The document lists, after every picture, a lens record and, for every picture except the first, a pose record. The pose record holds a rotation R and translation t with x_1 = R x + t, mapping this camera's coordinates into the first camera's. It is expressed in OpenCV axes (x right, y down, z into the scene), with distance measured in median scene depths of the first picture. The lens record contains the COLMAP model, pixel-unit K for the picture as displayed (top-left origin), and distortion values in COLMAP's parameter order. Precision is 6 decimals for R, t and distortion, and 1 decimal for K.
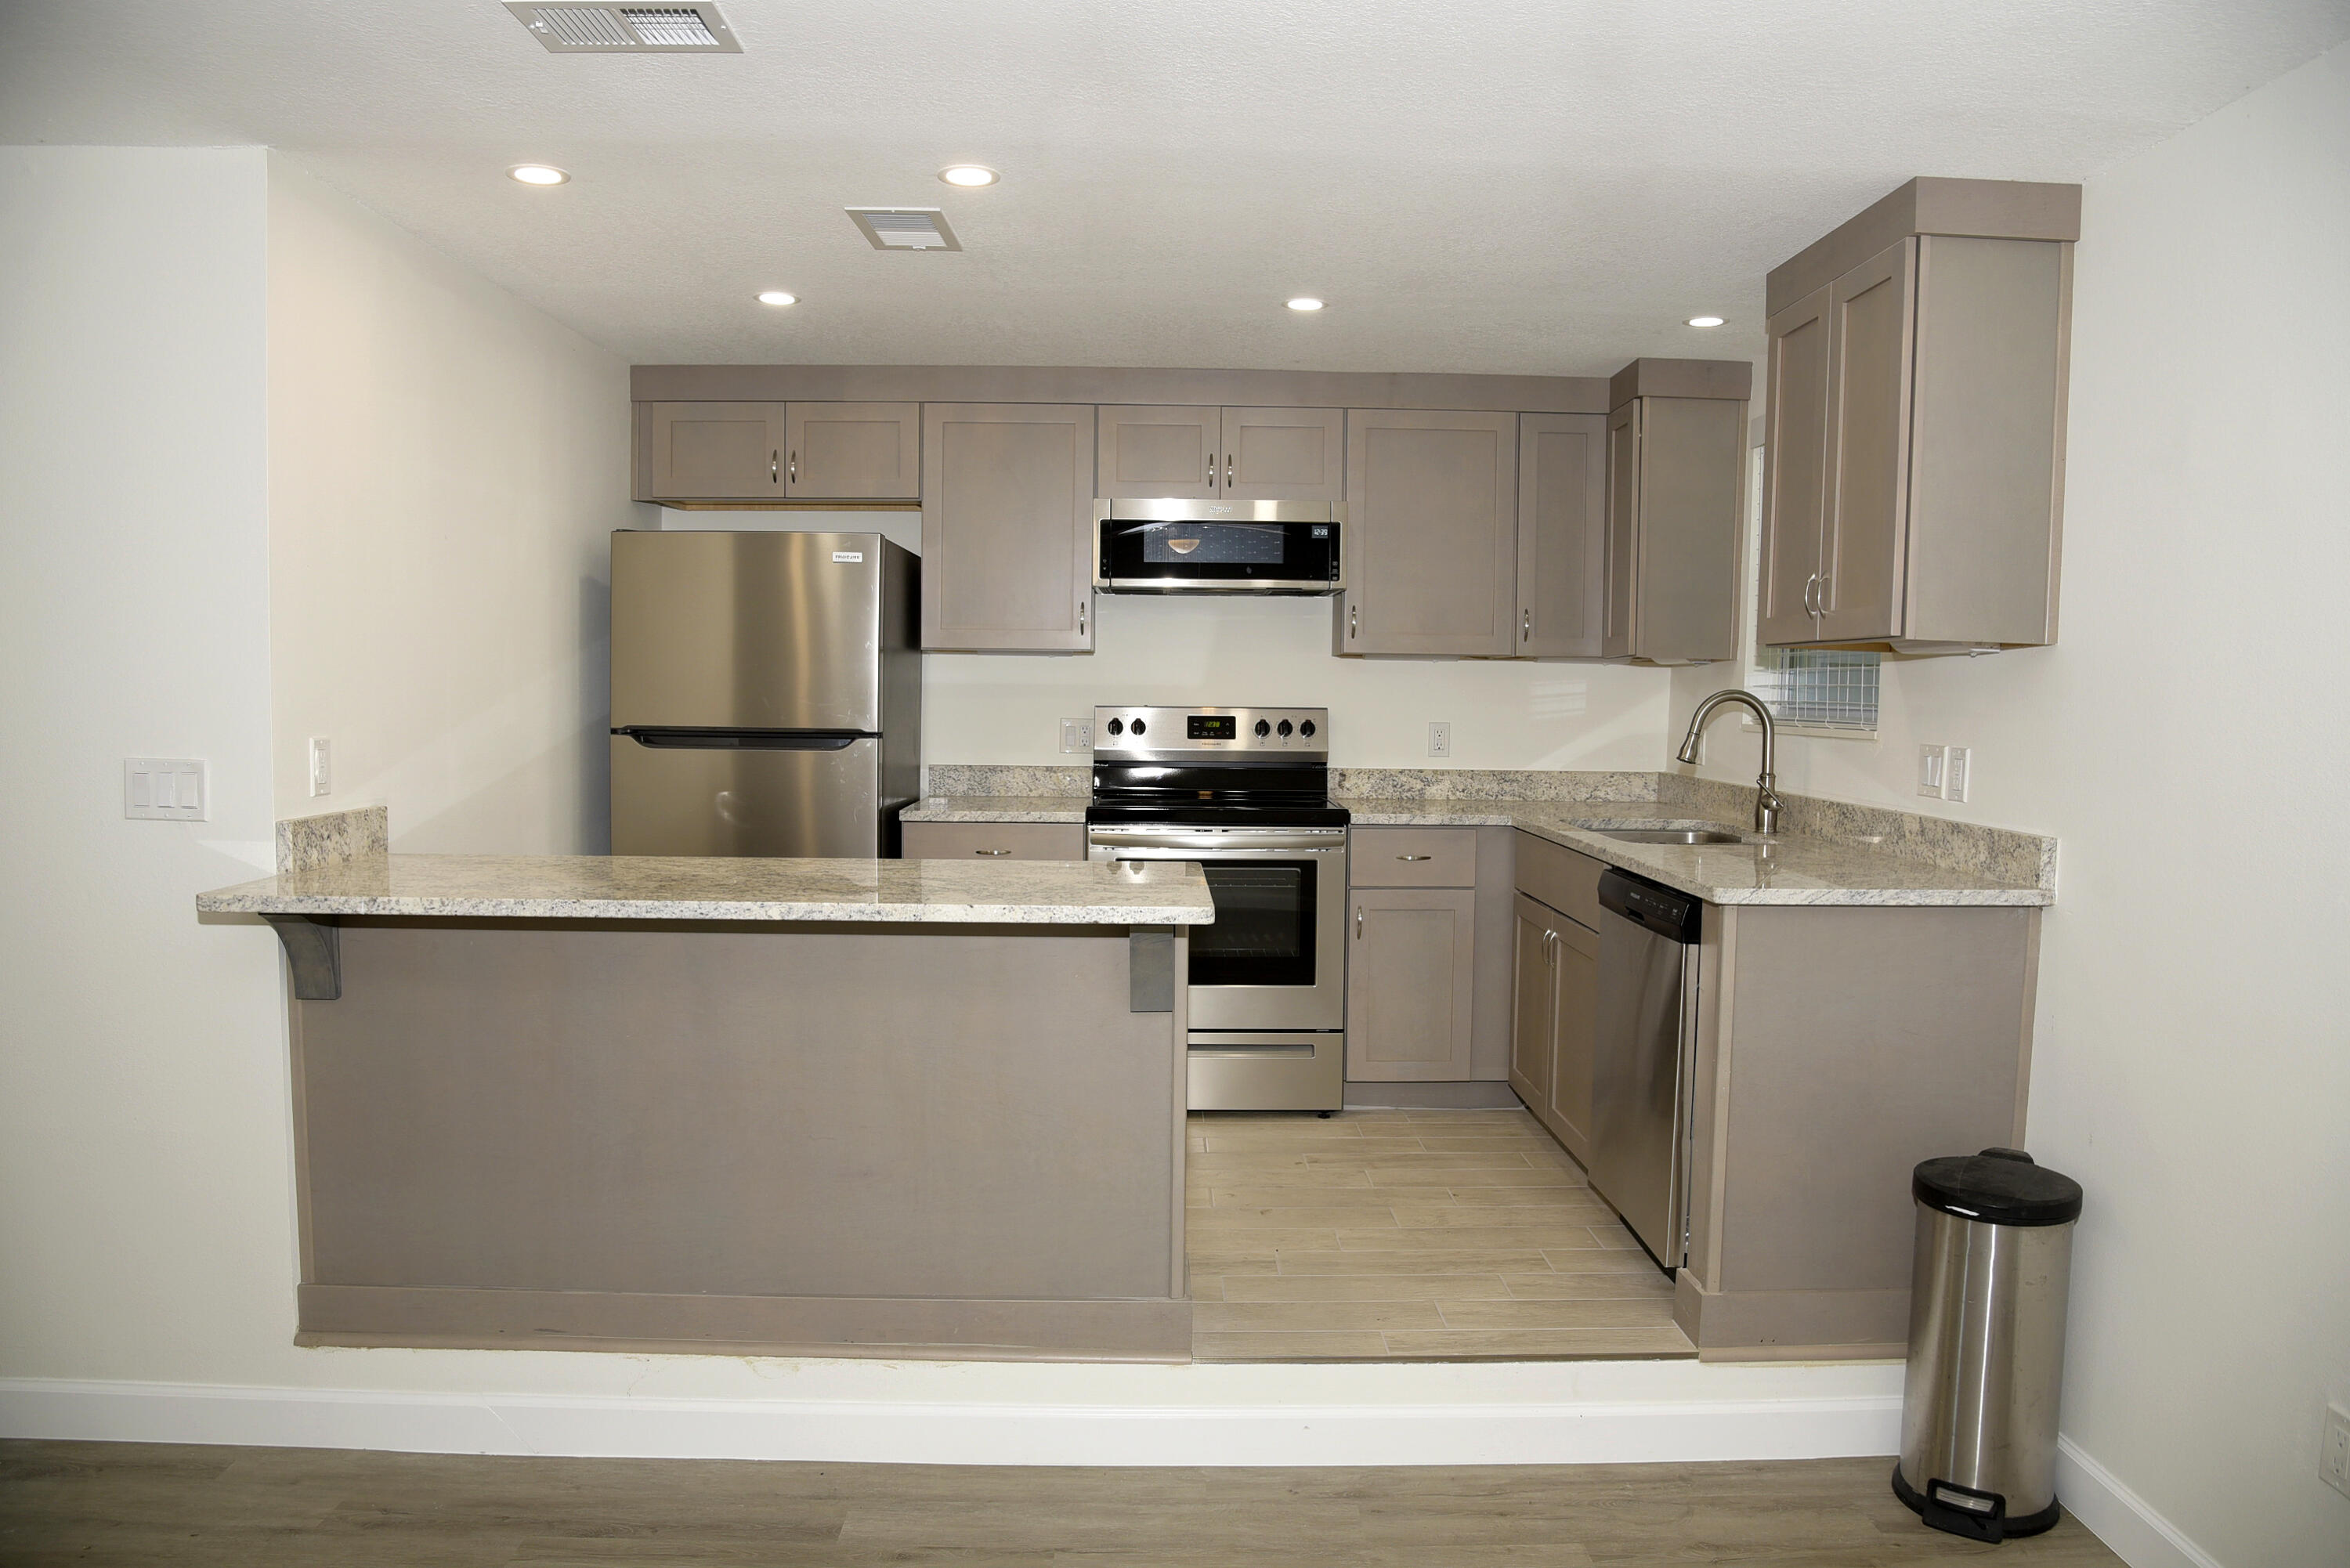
lens RADIAL K [[1596.3, 0, 1187.8], [0, 1596.3, 790.0], [0, 0, 1]] dist [-0.105011, 0.047934]
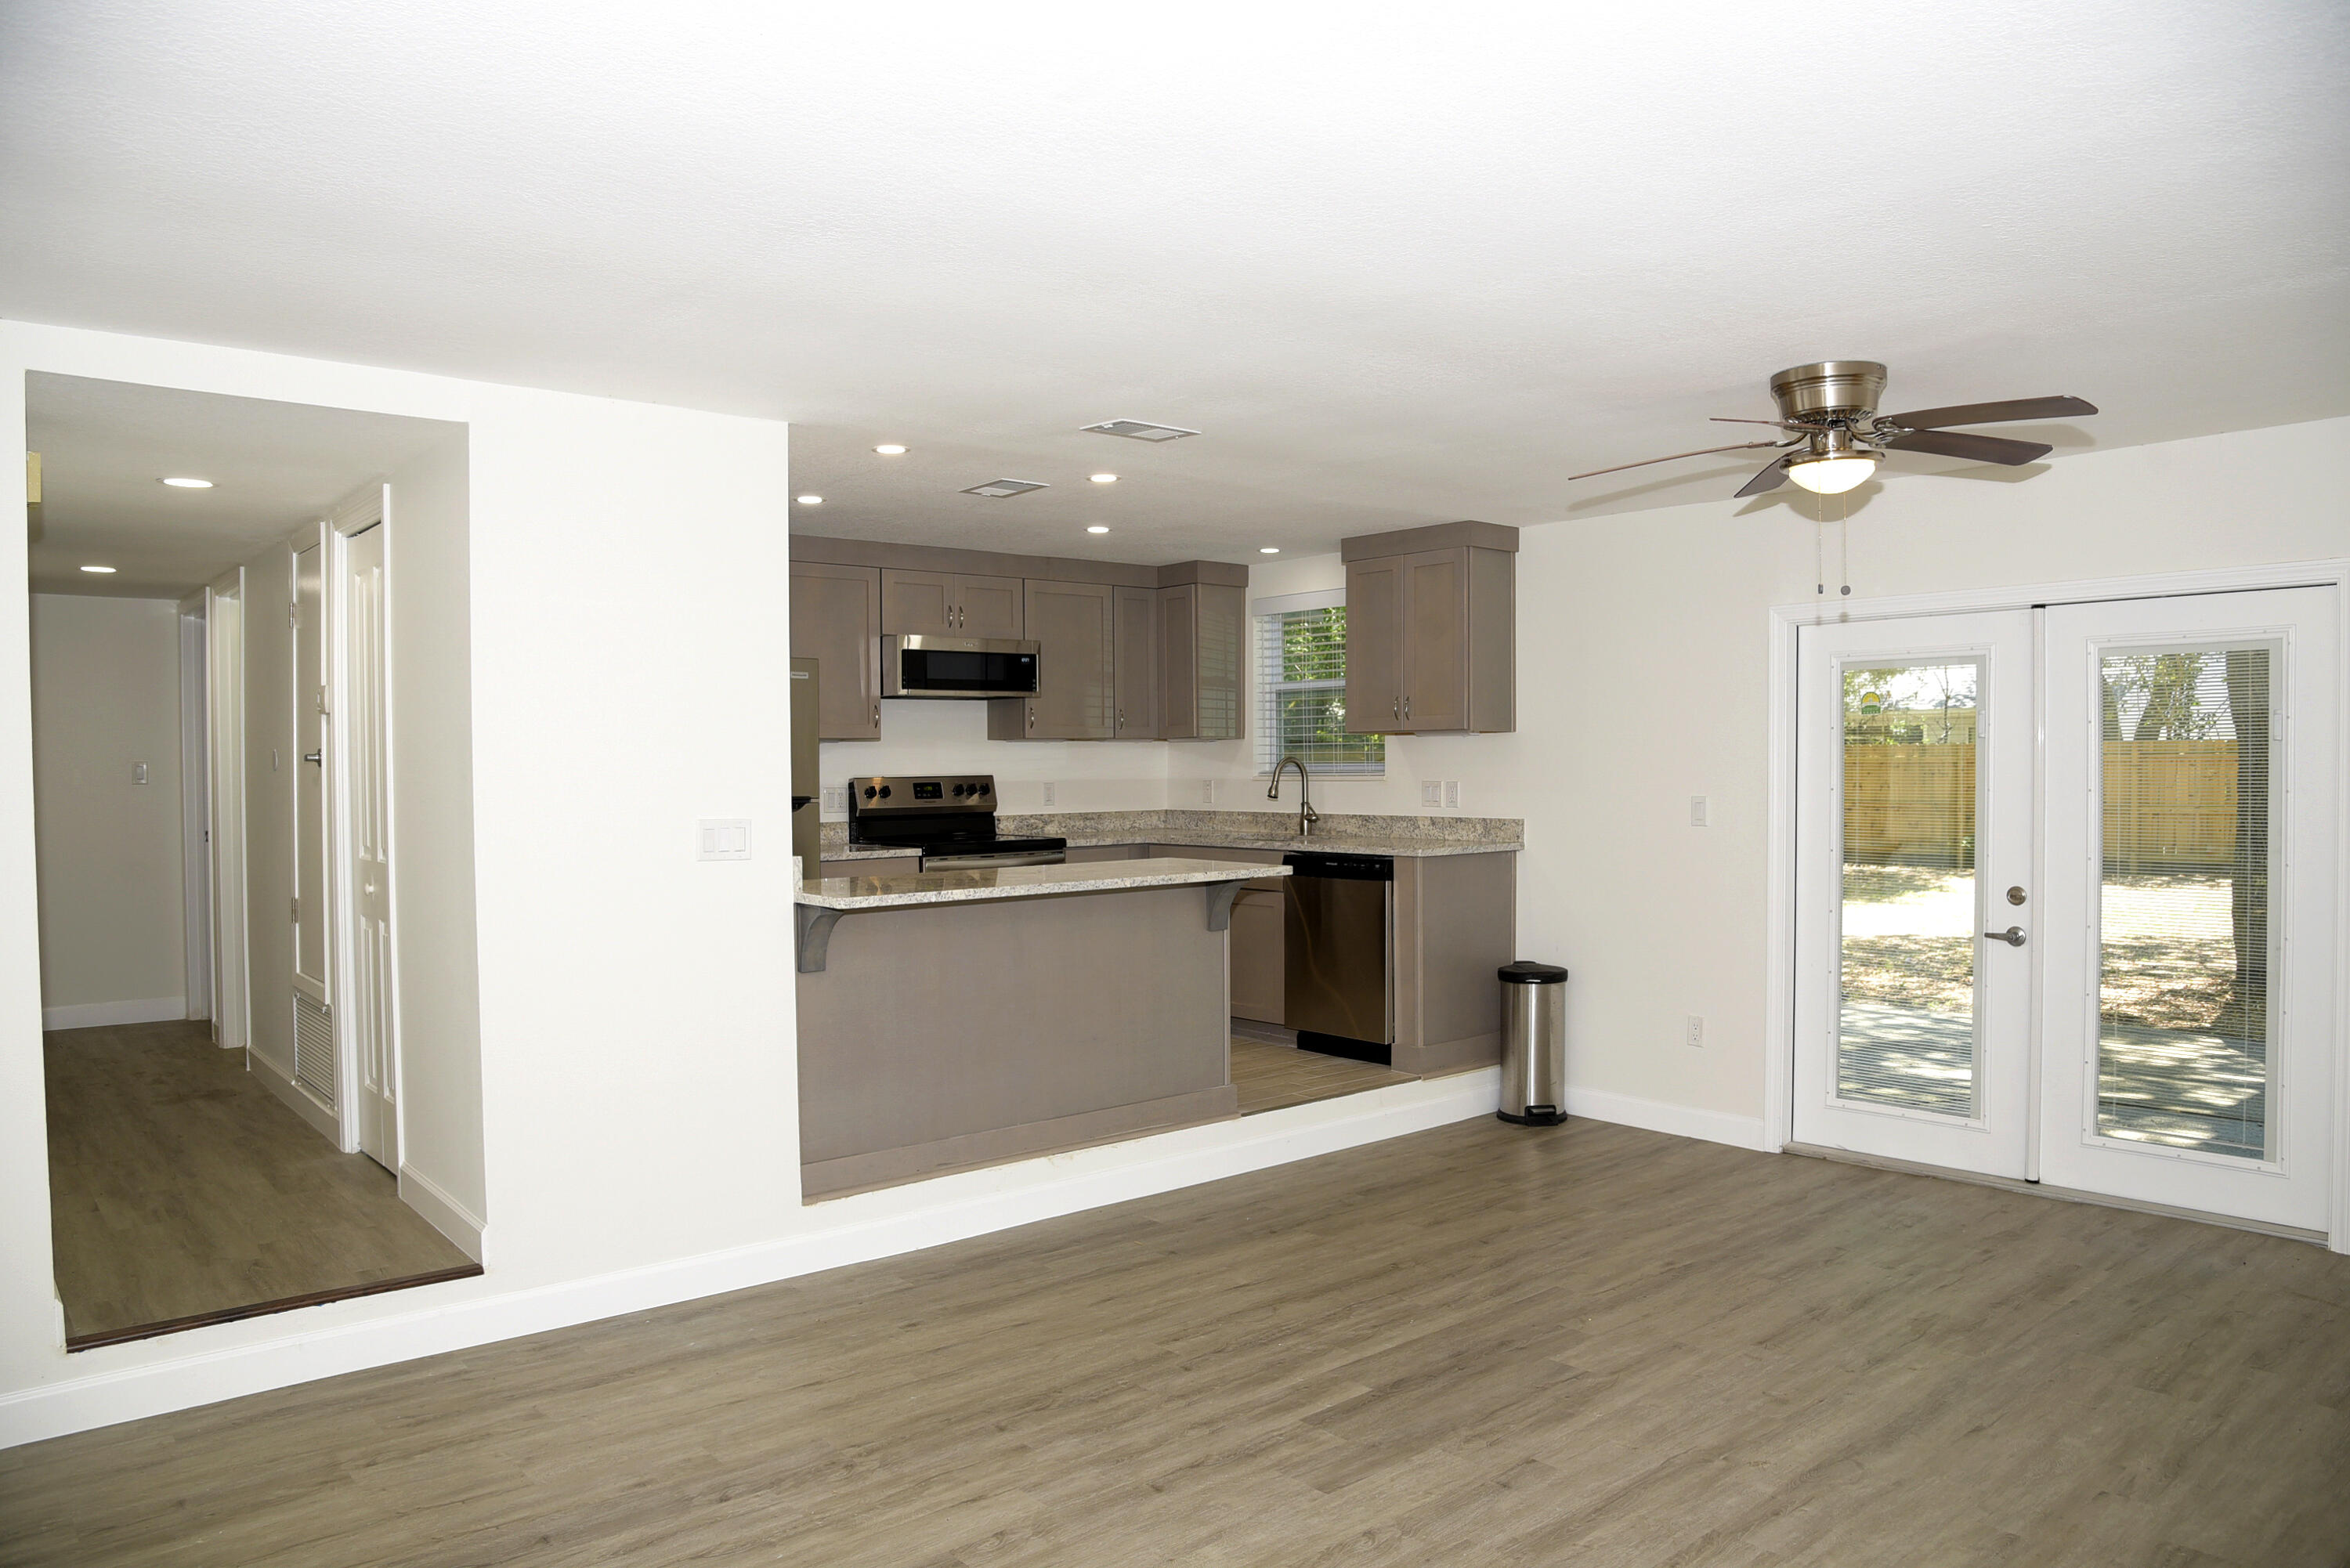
lens RADIAL K [[1596.3, 0, 1181.1], [0, 1596.3, 785.1], [0, 0, 1]] dist [-0.105011, 0.047934]
pose [[0.774332, -0.030061, 0.632065, -0.776842], [0.060239, 0.997836, -0.026339, 0.008332], [-0.629906, 0.058470, 0.774468, -0.280691]]
